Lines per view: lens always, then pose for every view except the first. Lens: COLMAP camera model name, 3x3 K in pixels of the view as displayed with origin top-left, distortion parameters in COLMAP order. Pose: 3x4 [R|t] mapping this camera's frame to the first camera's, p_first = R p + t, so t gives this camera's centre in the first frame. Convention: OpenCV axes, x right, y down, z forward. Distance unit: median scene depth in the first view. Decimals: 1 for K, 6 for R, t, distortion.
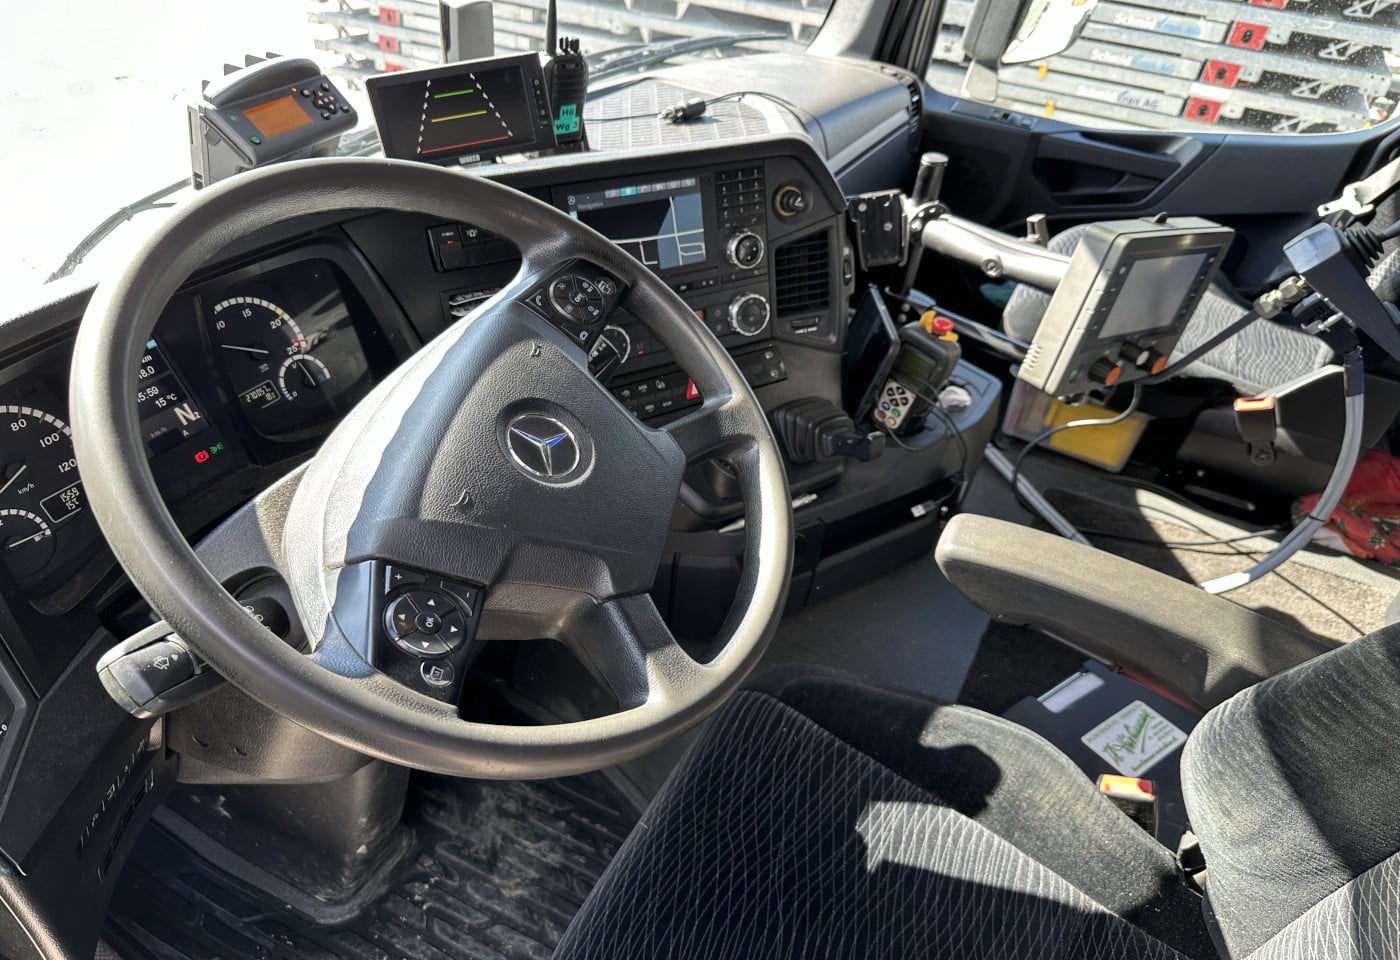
lens RADIAL K [[1065.4, 0, 700.0], [0, 1065.4, 480.0], [0, 0, 1]] dist [0.001823, -0.001128]
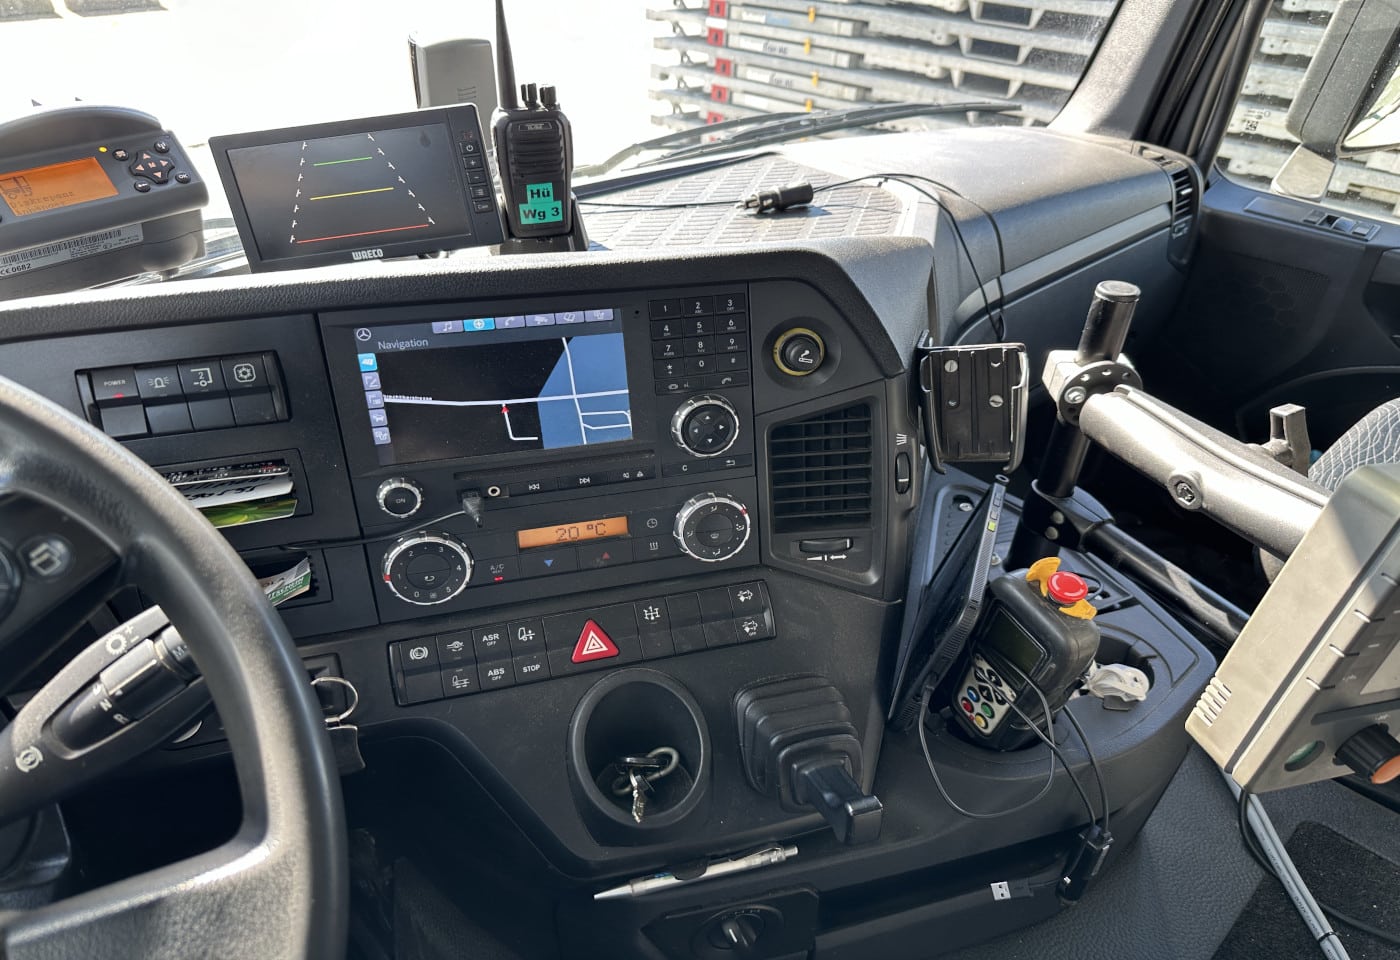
lens RADIAL K [[1025.3, 0, 697.0], [0, 1025.3, 425.3], [0, 0, 1]] dist [0.068746, -0.123878]
pose [[0.940339, 0.110254, -0.321879, 0.207980], [-0.143504, 0.986297, -0.081396, -0.155448], [0.308494, 0.122730, 0.943275, 0.413200]]
